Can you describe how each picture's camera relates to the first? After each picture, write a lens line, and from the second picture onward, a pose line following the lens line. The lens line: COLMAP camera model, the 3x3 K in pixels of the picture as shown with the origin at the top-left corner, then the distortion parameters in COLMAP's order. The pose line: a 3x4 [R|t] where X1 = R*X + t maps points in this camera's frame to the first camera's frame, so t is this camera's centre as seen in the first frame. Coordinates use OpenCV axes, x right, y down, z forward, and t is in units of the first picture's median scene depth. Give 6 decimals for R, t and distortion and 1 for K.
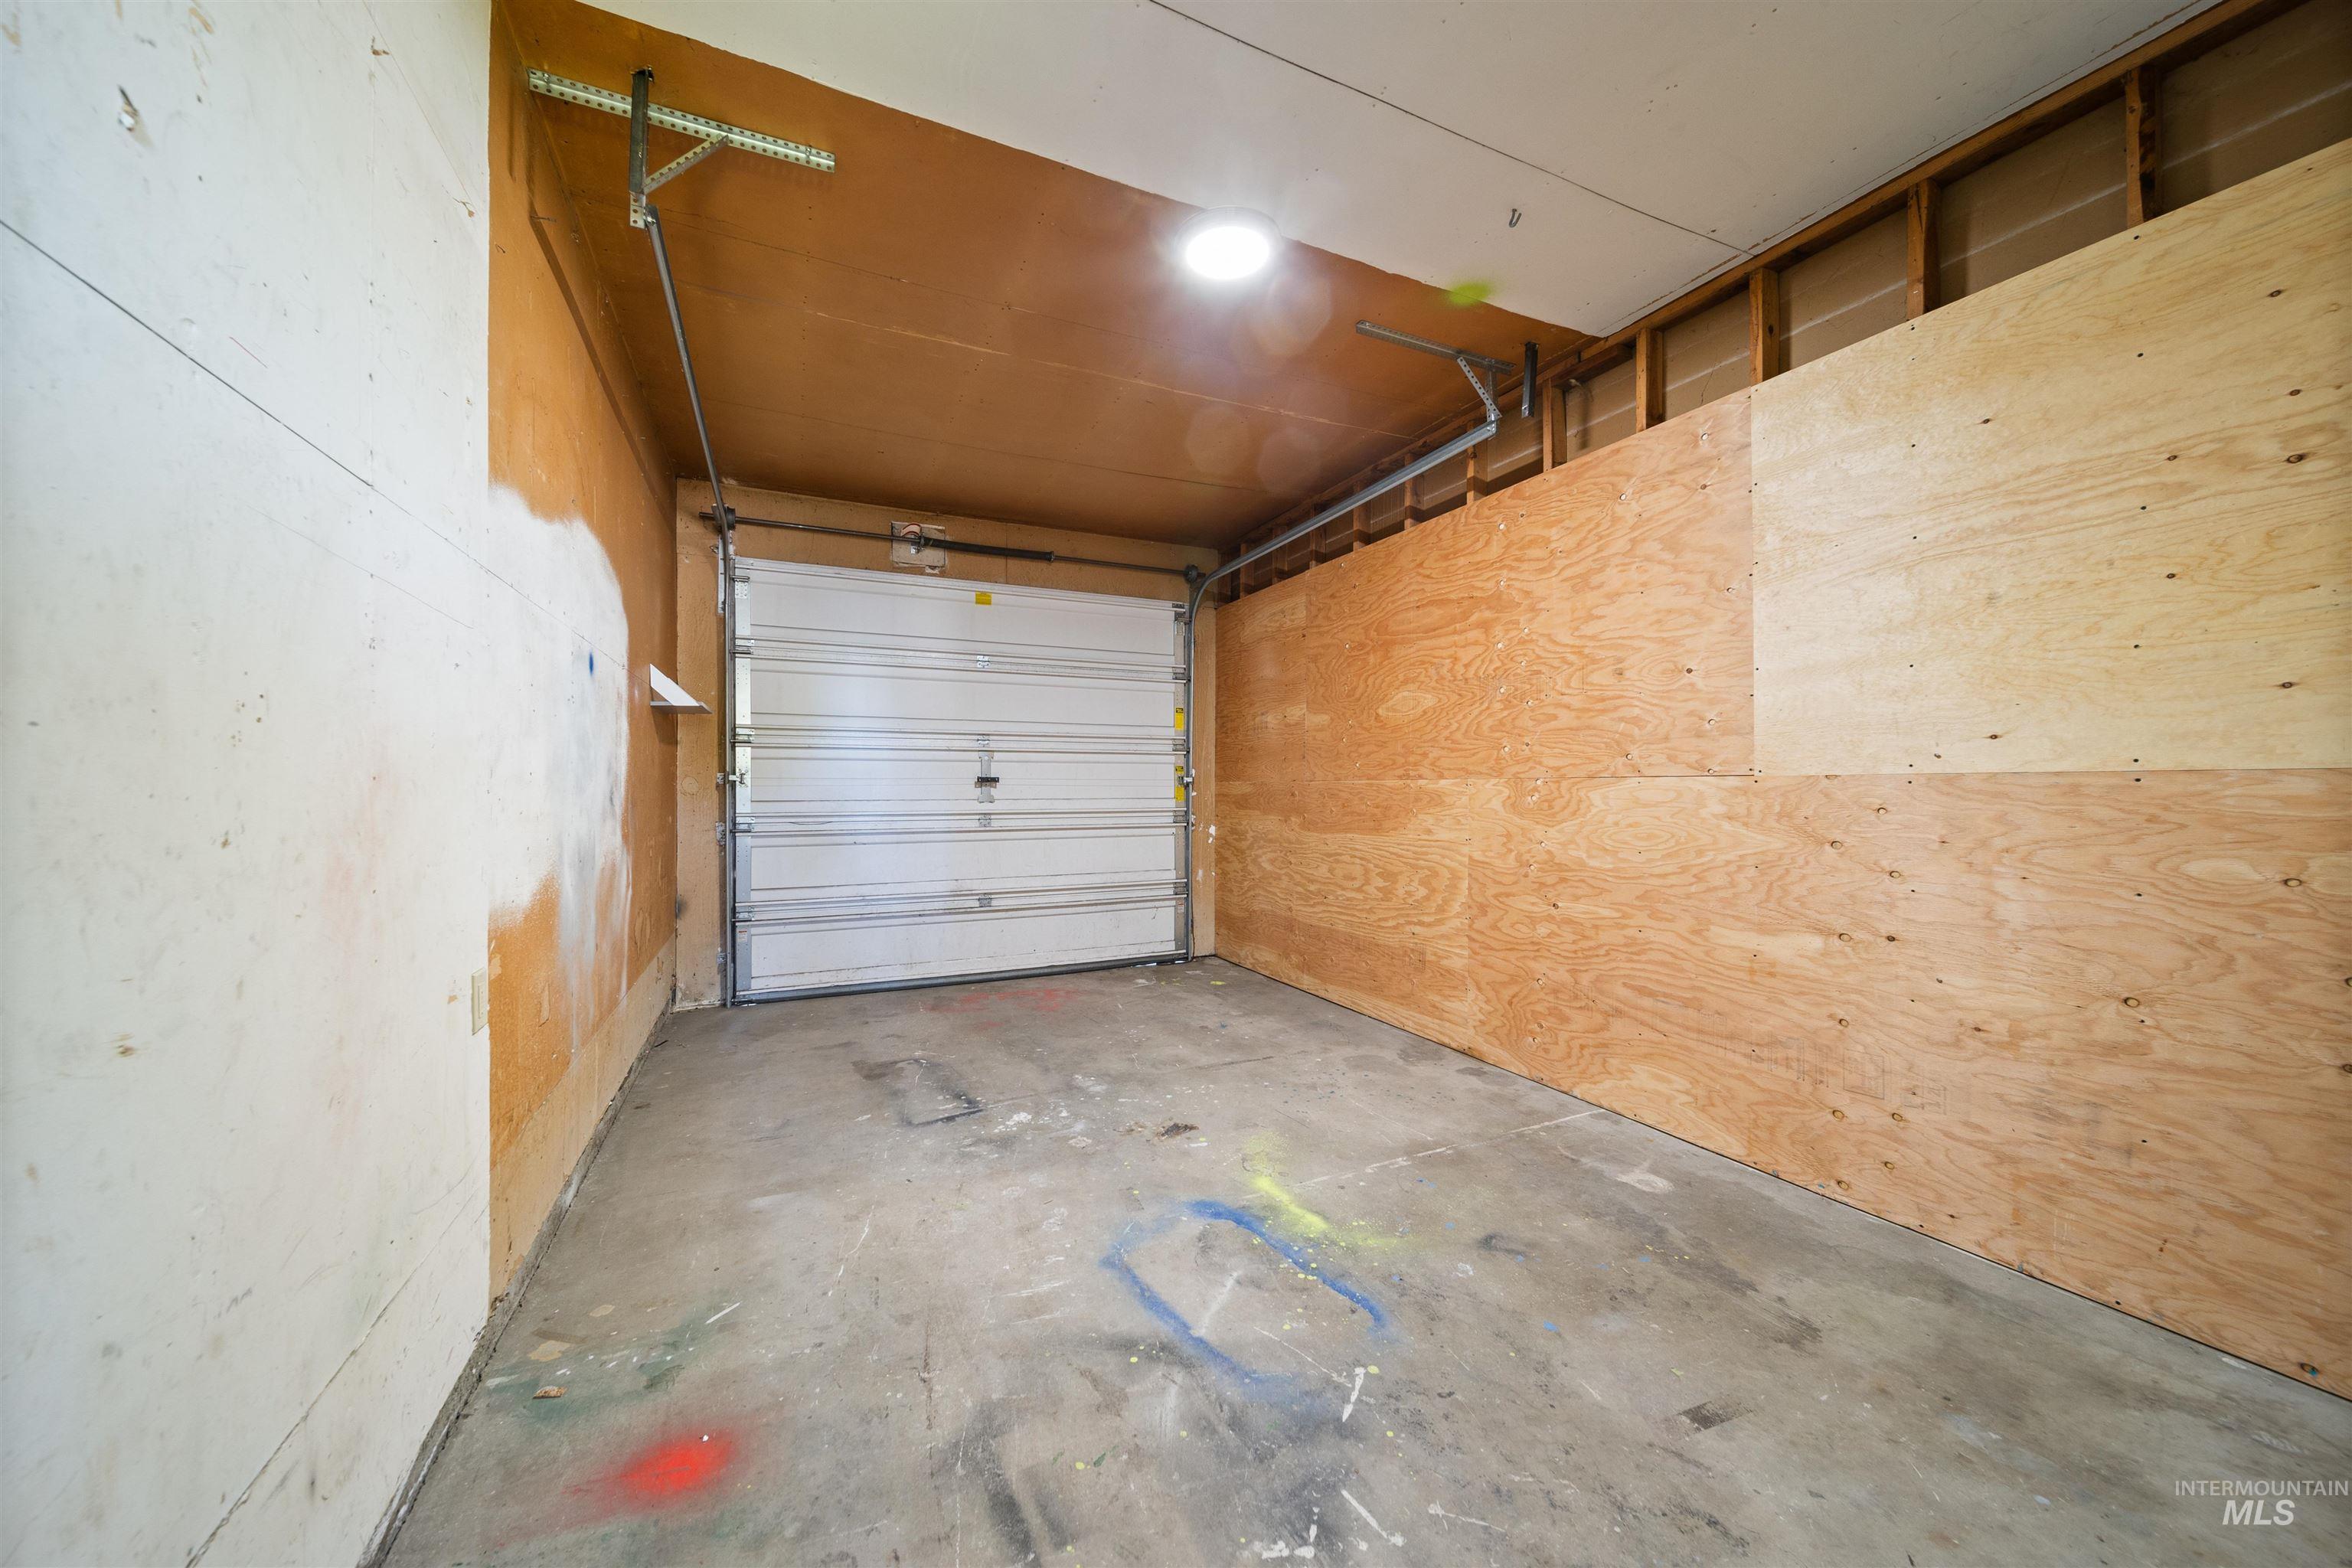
lens RADIAL K [[827.5, 0, 1169.4], [0, 827.5, 785.7], [0, 0, 1]] dist [0.001420, -0.003025]
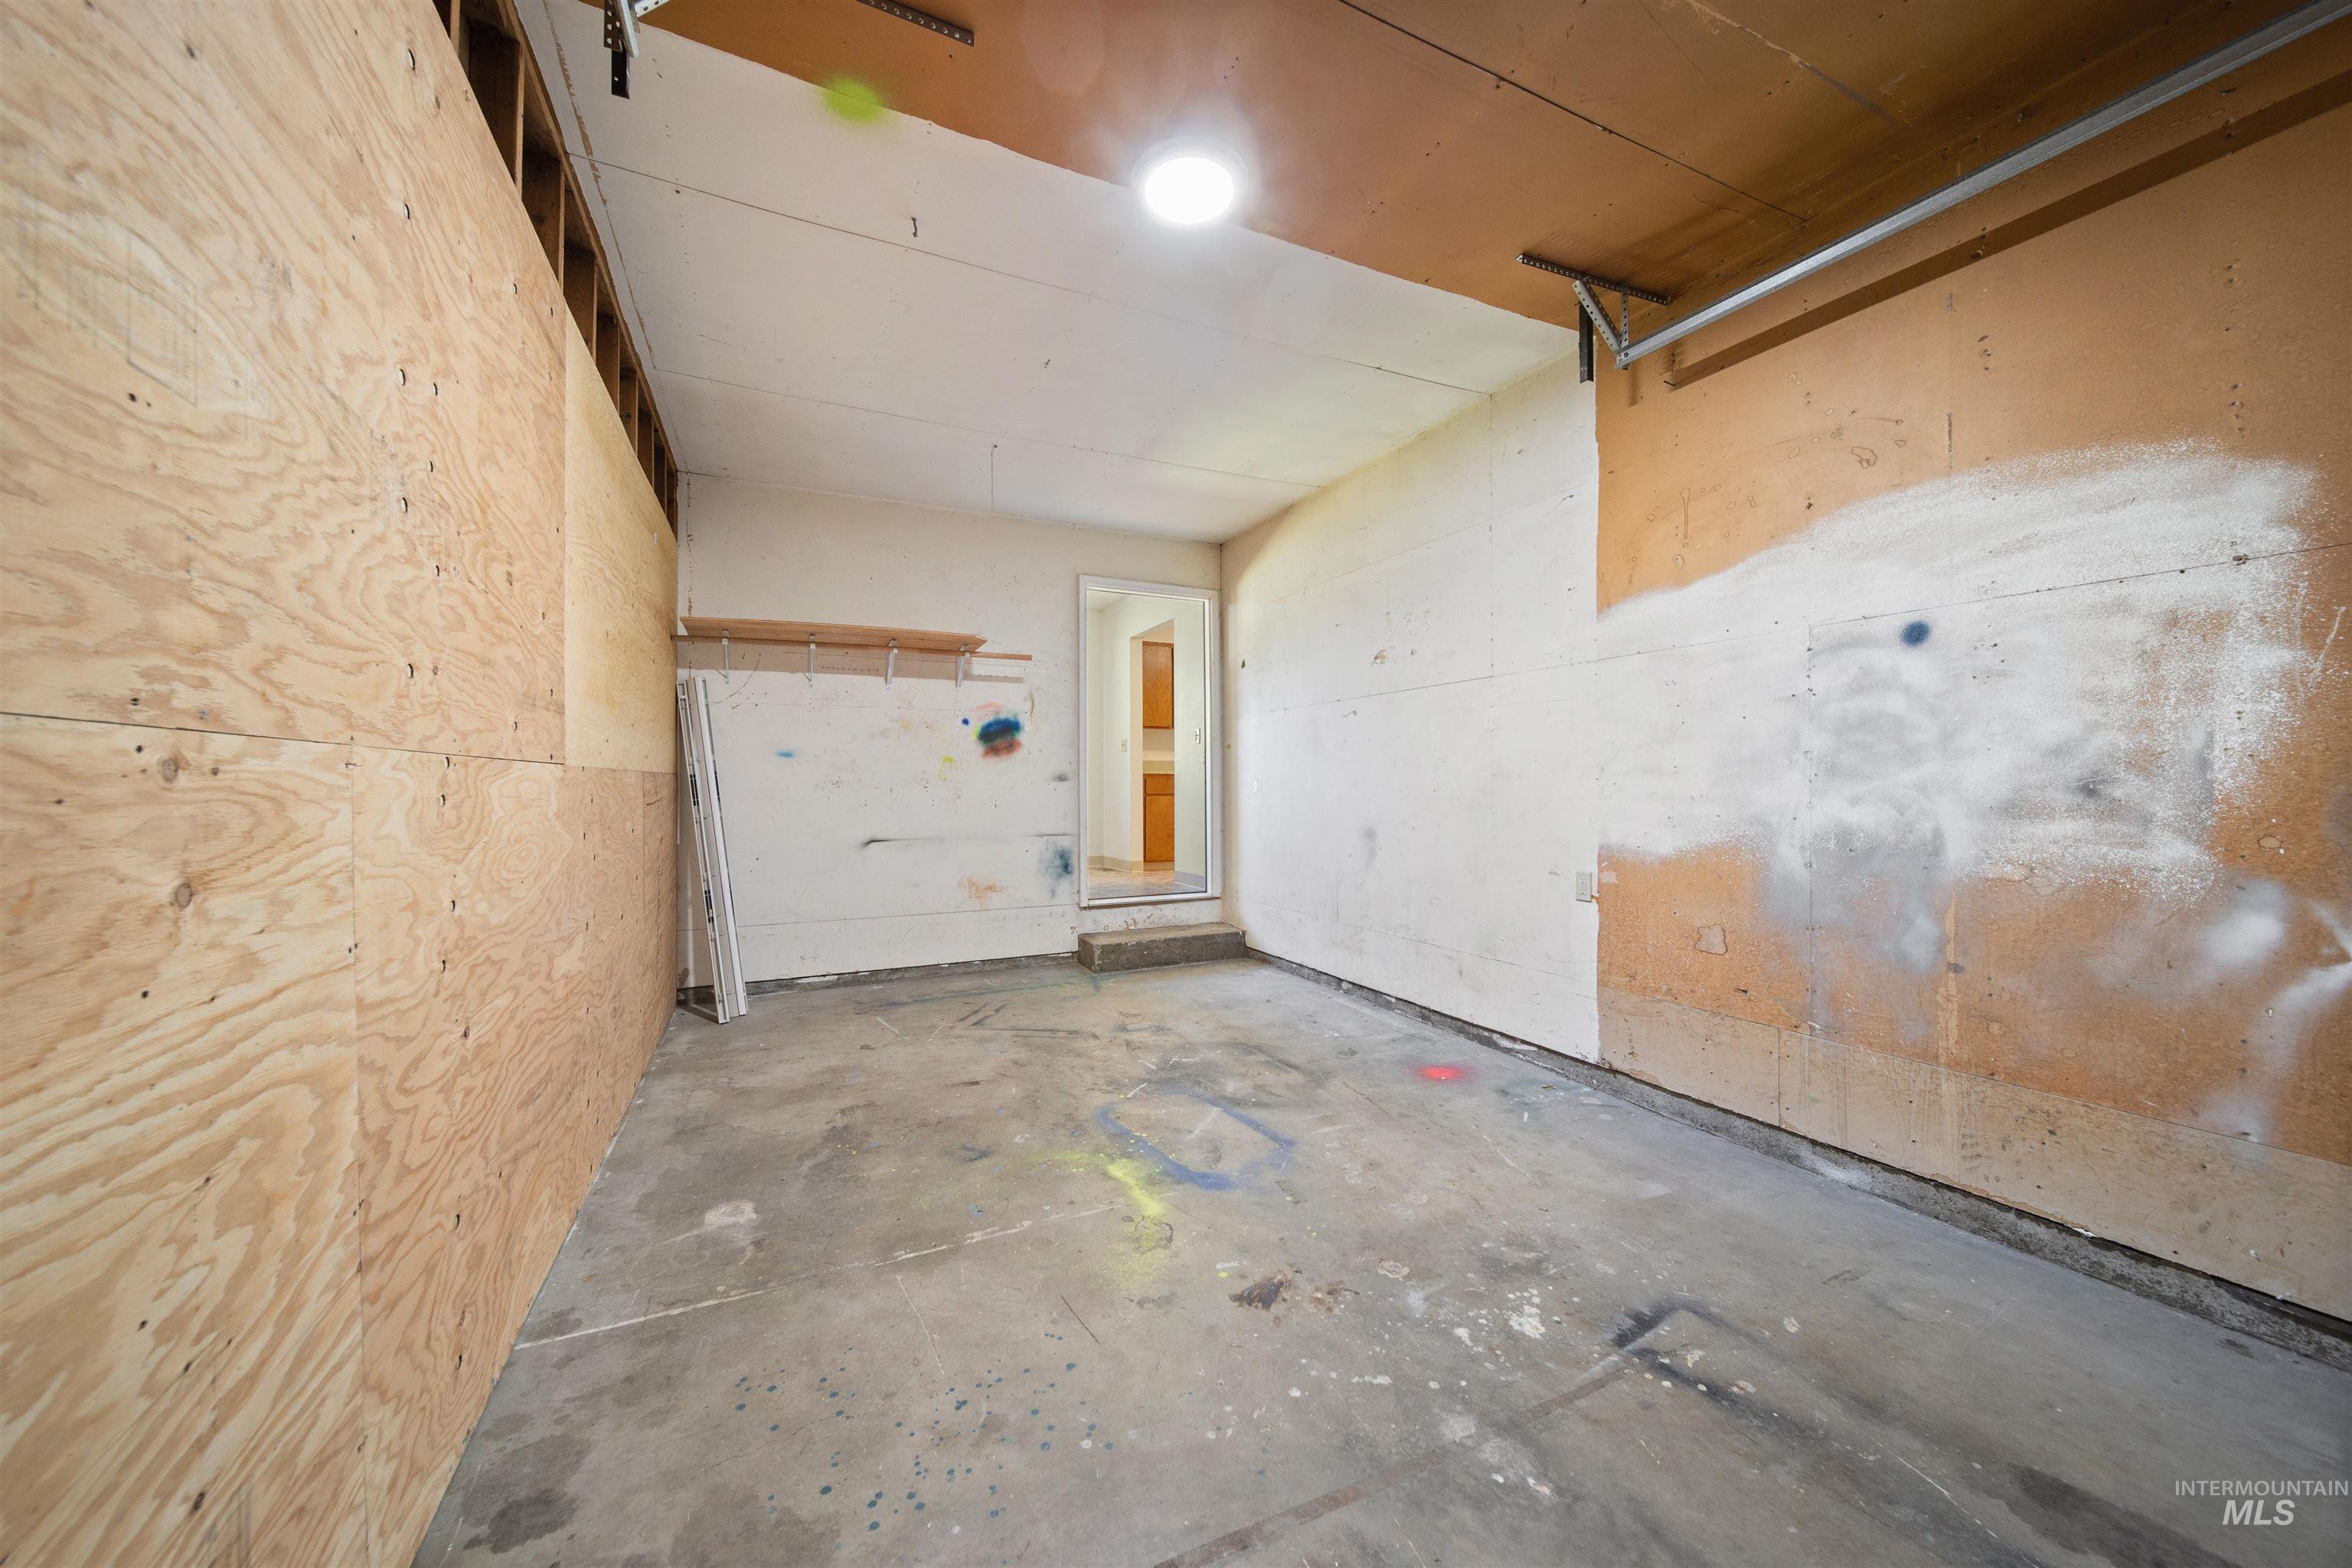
lens RADIAL K [[827.5, 0, 1169.4], [0, 827.5, 785.7], [0, 0, 1]] dist [0.001420, -0.003025]
pose [[-0.999991, 0.003773, -0.002091, 0.095030], [0.003772, 0.999993, 0.000701, 0.010753], [0.002093, 0.000693, -0.999998, 1.897523]]
